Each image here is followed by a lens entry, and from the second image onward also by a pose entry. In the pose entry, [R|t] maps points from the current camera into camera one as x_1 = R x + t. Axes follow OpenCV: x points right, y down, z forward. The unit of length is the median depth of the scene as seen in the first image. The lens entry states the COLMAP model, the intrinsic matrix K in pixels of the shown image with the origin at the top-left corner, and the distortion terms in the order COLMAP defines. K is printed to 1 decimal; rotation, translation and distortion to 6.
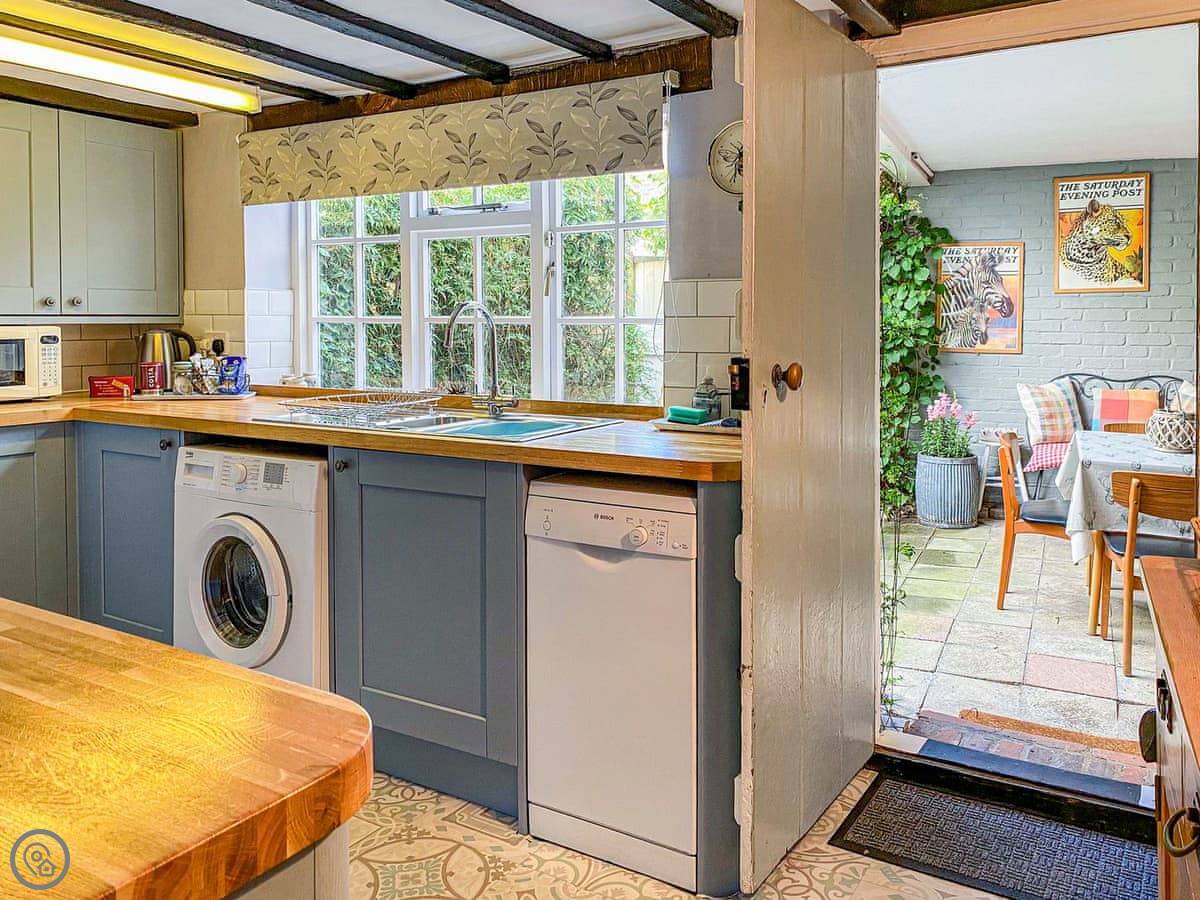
lens RADIAL K [[868.8, 0, 634.9], [0, 868.8, 350.2], [0, 0, 1]] dist [-0.007544, -0.005777]
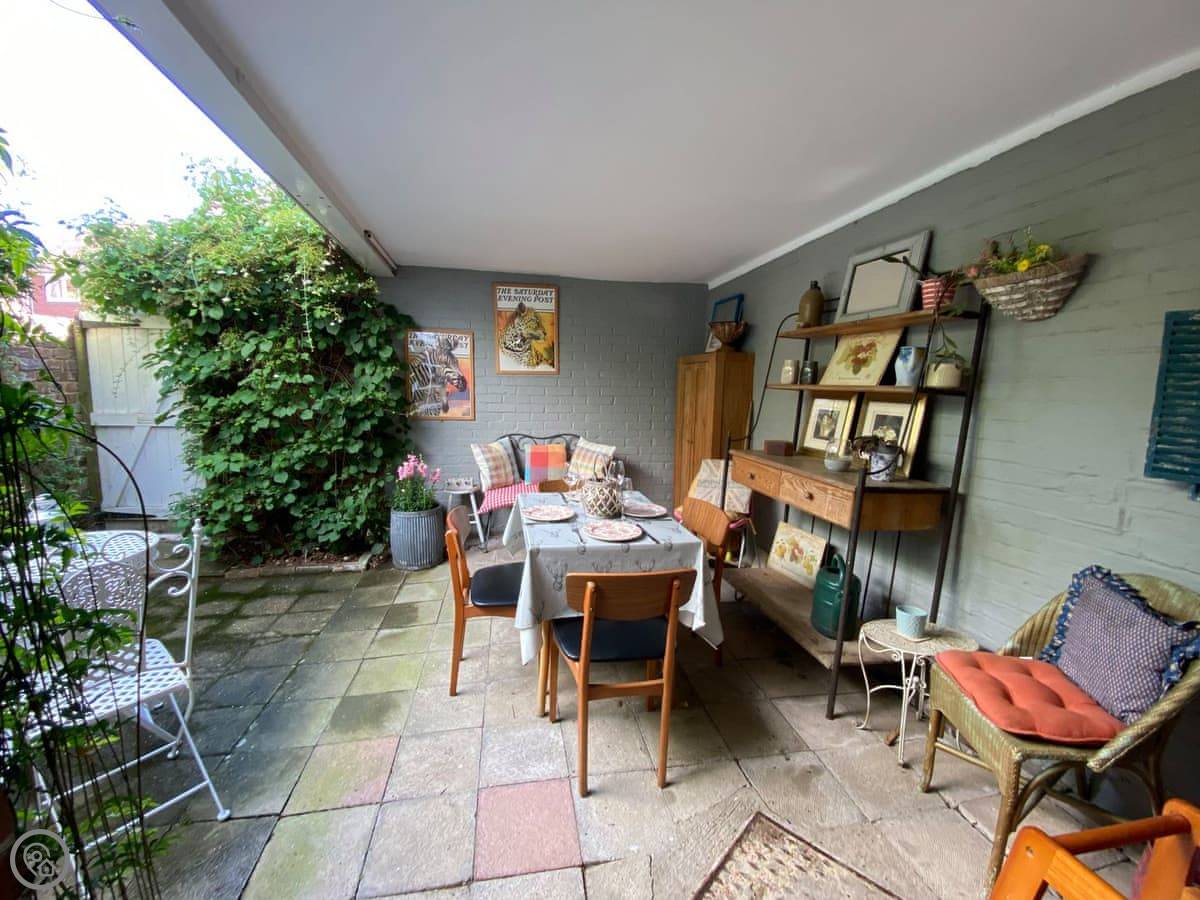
lens RADIAL K [[470.7, 0, 600.0], [0, 470.7, 450.0], [0, 0, 1]] dist [0.001291, -0.000044]
pose [[0.787480, -0.064711, 0.612934, 0.332937], [0.012326, 0.995928, 0.089310, -0.023959], [-0.616217, -0.062775, 0.785070, 0.685508]]
